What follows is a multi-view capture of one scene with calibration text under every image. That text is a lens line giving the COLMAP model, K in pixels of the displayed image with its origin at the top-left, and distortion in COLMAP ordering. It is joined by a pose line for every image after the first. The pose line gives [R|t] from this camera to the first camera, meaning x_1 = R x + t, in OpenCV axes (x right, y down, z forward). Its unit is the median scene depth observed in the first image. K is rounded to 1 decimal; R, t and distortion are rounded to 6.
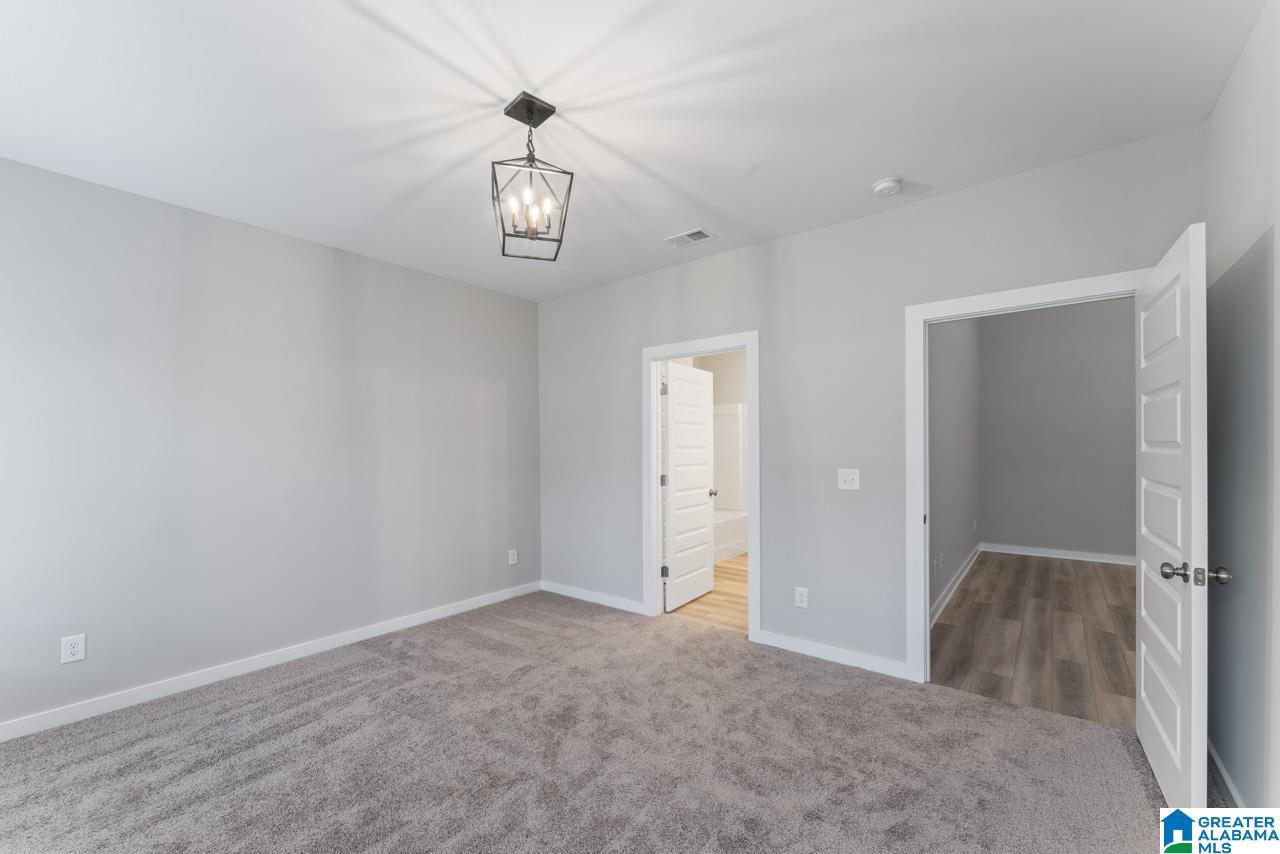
lens RADIAL K [[521.2, 0, 637.2], [0, 521.2, 444.9], [0, 0, 1]] dist [-0.001258, -0.000077]
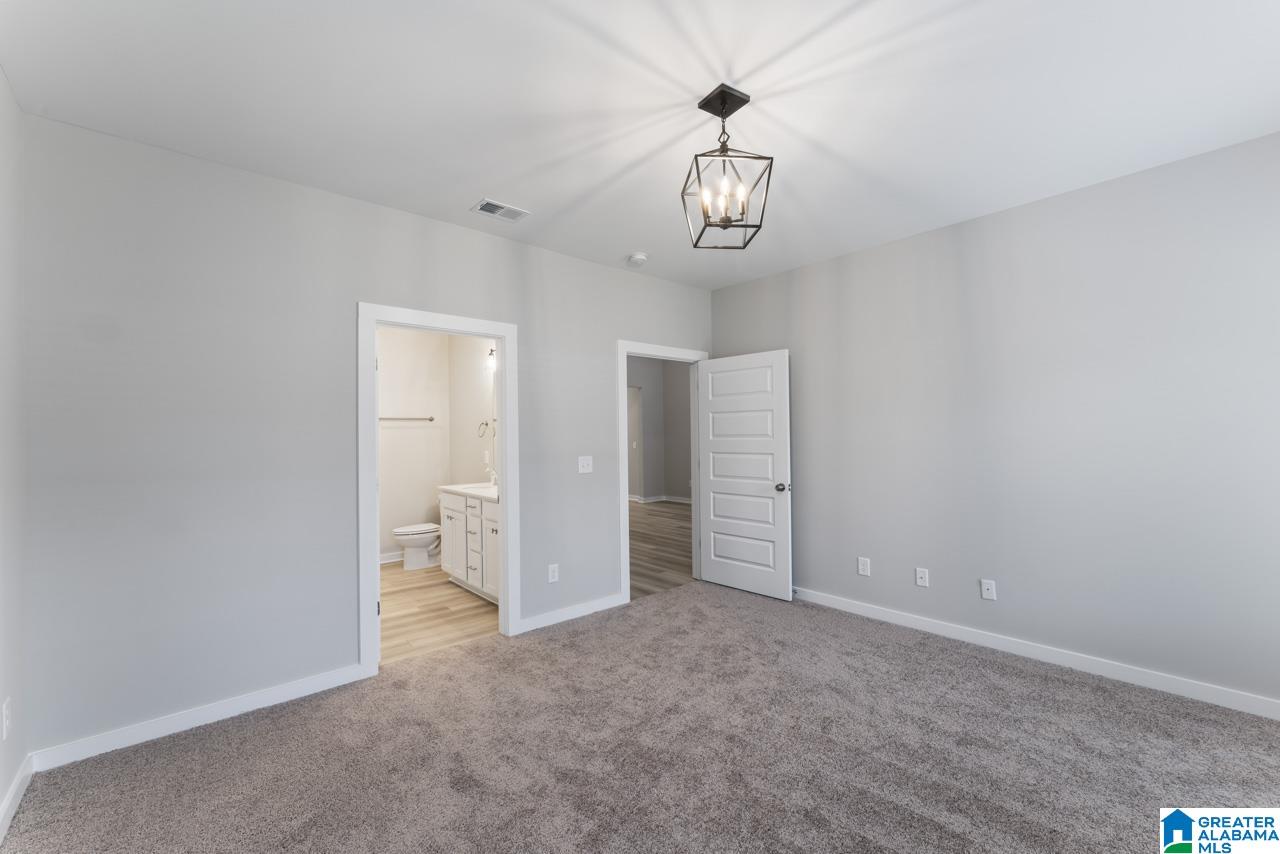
lens RADIAL K [[513.6, 0, 640.0], [0, 513.6, 427.0], [0, 0, 1]] dist [-0.000823, -0.000025]
pose [[0.179945, 0.023779, 0.983389, -0.835723], [0.006975, 0.999652, -0.025448, 0.008407], [-0.983652, 0.011439, 0.179717, 0.691139]]
